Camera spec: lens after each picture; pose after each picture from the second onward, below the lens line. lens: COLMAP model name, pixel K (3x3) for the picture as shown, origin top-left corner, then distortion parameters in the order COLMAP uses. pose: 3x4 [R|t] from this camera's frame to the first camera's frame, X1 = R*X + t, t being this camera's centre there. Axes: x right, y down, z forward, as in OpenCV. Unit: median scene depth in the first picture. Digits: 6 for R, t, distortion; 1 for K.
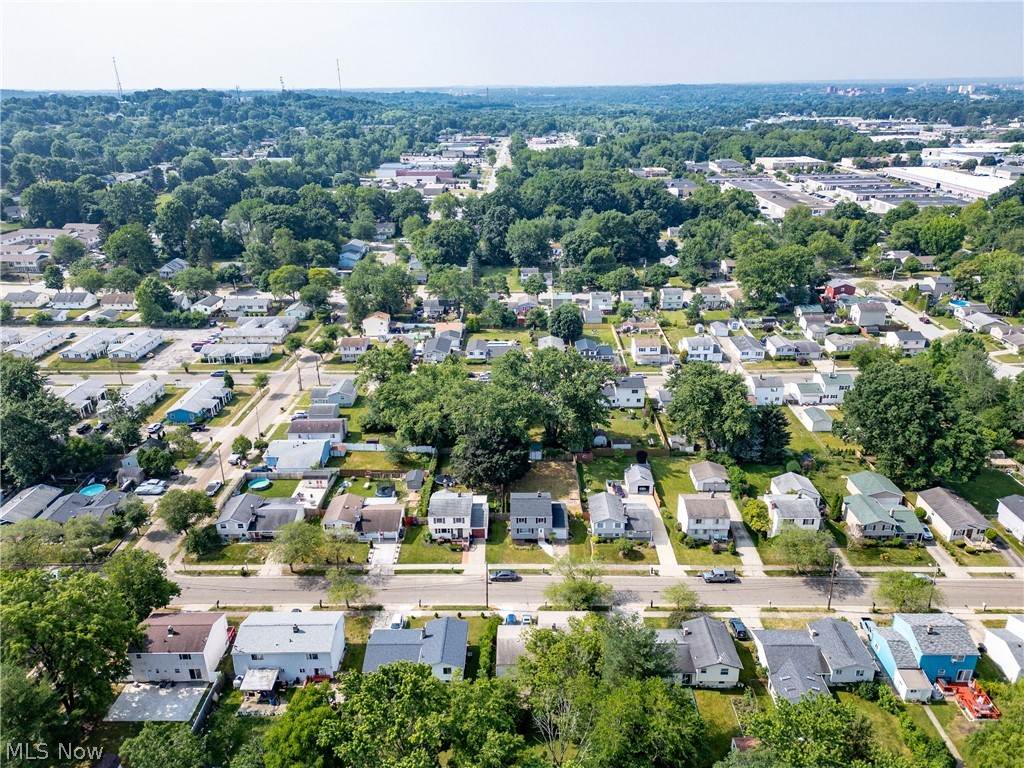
lens RADIAL K [[712.6, 0, 512.0], [0, 712.6, 384.0], [0, 0, 1]] dist [0.079257, -0.081095]
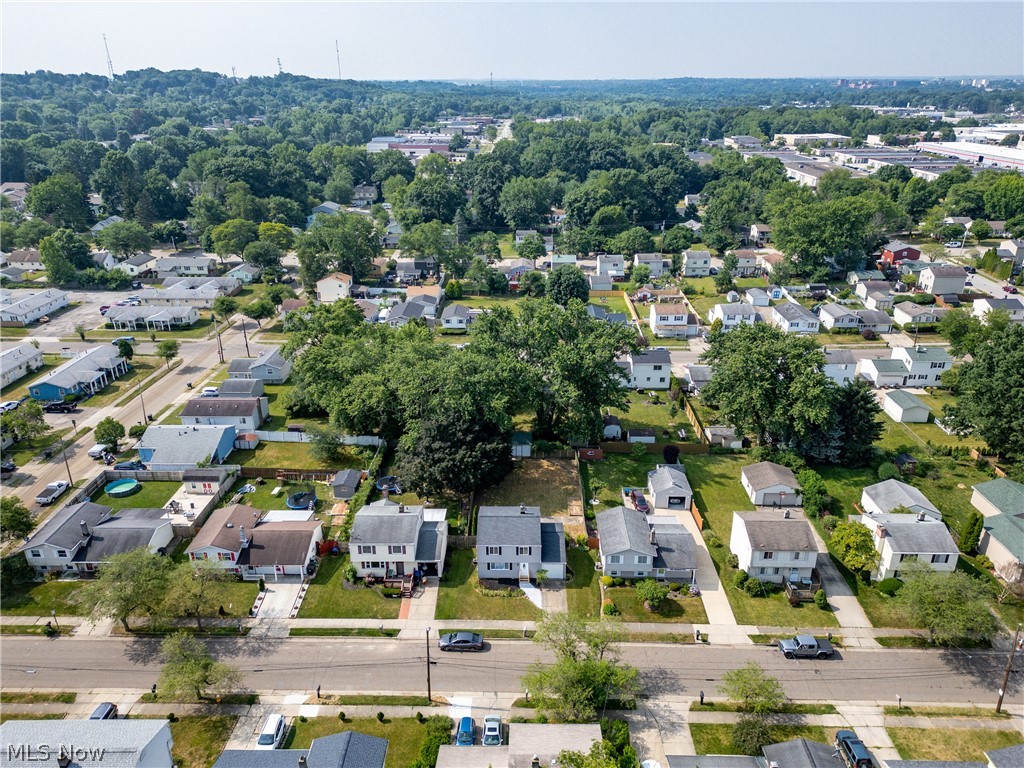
lens RADIAL K [[712.6, 0, 512.0], [0, 712.6, 384.0], [0, 0, 1]] dist [0.079257, -0.081095]
pose [[0.999929, 0.011448, -0.003393, 0.017562], [-0.011427, 0.999915, 0.006266, 0.020714], [0.003464, -0.006227, 0.999975, 0.203861]]
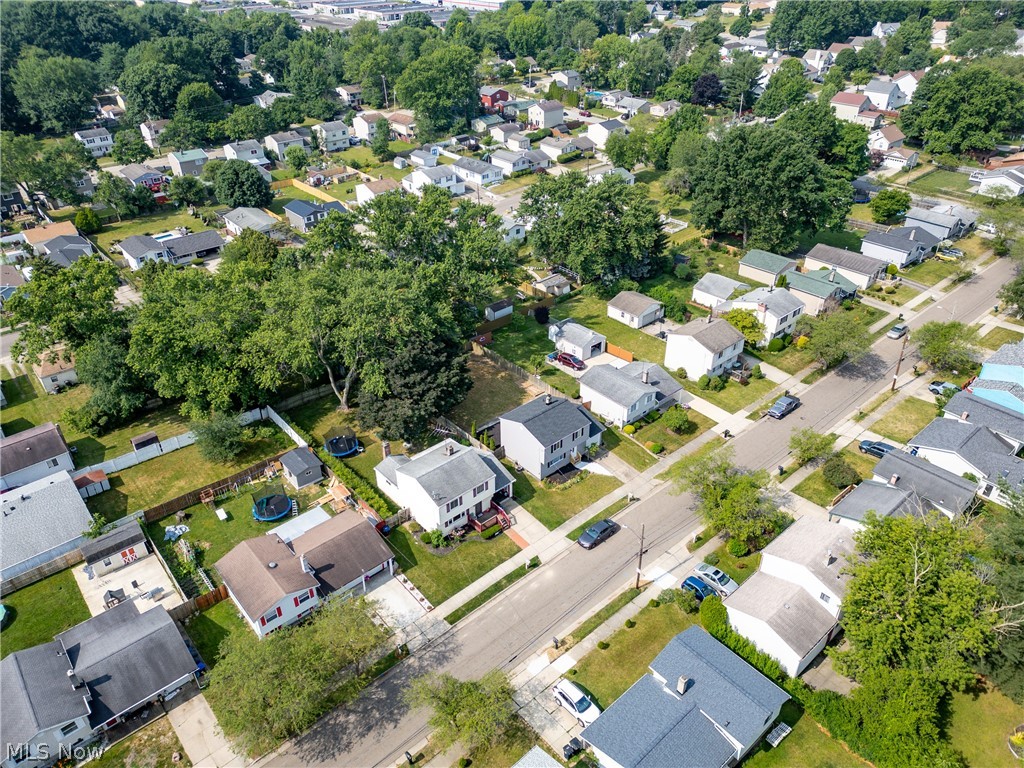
lens RADIAL K [[712.6, 0, 512.0], [0, 712.6, 384.0], [0, 0, 1]] dist [0.079257, -0.081095]
pose [[0.744151, -0.354548, 0.566158, -0.207957], [0.253212, 0.933991, 0.252080, -0.018846], [-0.618161, -0.044227, 0.784806, 0.304462]]
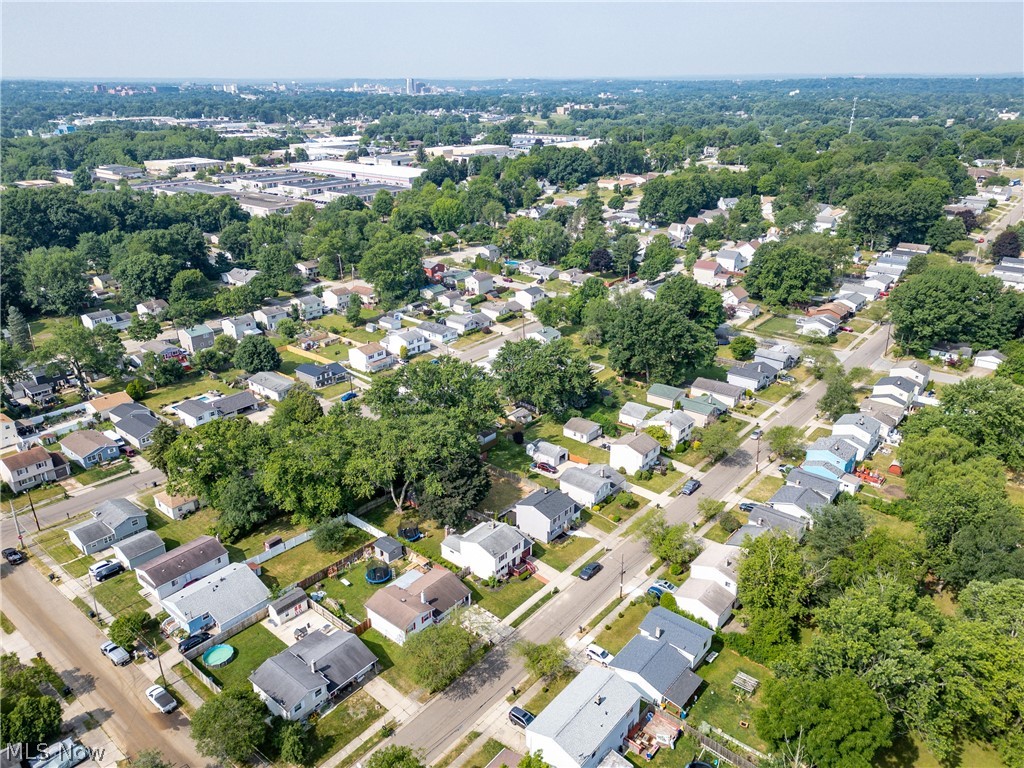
lens RADIAL K [[731.4, 0, 512.0], [0, 731.4, 384.0], [0, 0, 1]] dist [0.088000, -0.092454]
pose [[0.631465, -0.285917, 0.720765, -0.411629], [0.291895, 0.948810, 0.120650, -0.075364], [-0.718366, 0.134201, 0.682599, 0.185398]]
